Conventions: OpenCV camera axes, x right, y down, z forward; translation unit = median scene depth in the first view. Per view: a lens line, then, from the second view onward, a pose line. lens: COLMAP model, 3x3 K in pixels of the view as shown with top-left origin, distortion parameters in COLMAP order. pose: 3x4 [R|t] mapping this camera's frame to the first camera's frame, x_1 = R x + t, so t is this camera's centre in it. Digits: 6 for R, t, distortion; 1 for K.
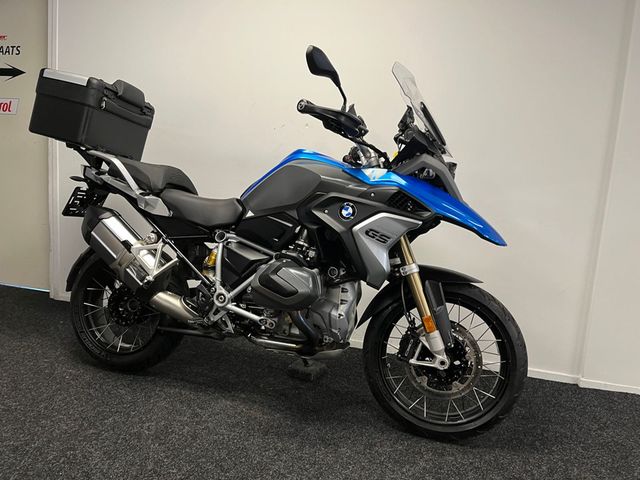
lens RADIAL K [[478.1, 0, 320.0], [0, 478.1, 240.0], [0, 0, 1]] dist [0.074092, -0.102698]
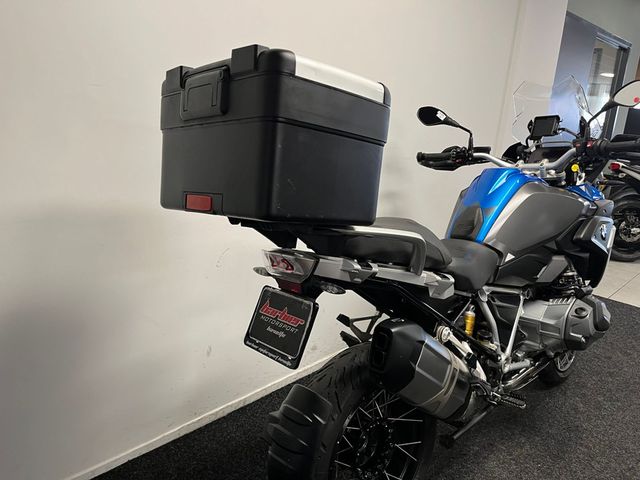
lens RADIAL K [[478.1, 0, 320.0], [0, 478.1, 240.0], [0, 0, 1]] dist [0.074092, -0.102698]
pose [[0.531988, -0.275253, 0.800765, -1.084827], [0.096270, 0.959220, 0.265763, -0.371976], [-0.841262, -0.064293, 0.536792, 0.898647]]
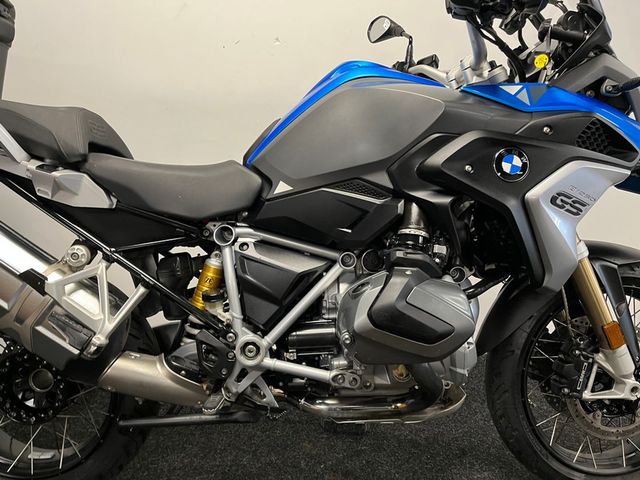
lens RADIAL K [[478.1, 0, 320.0], [0, 478.1, 240.0], [0, 0, 1]] dist [0.074092, -0.102698]
pose [[0.946050, -0.132250, 0.295801, -0.296995], [0.105837, 0.988965, 0.103663, -0.051392], [-0.306247, -0.066764, 0.949608, 0.515494]]
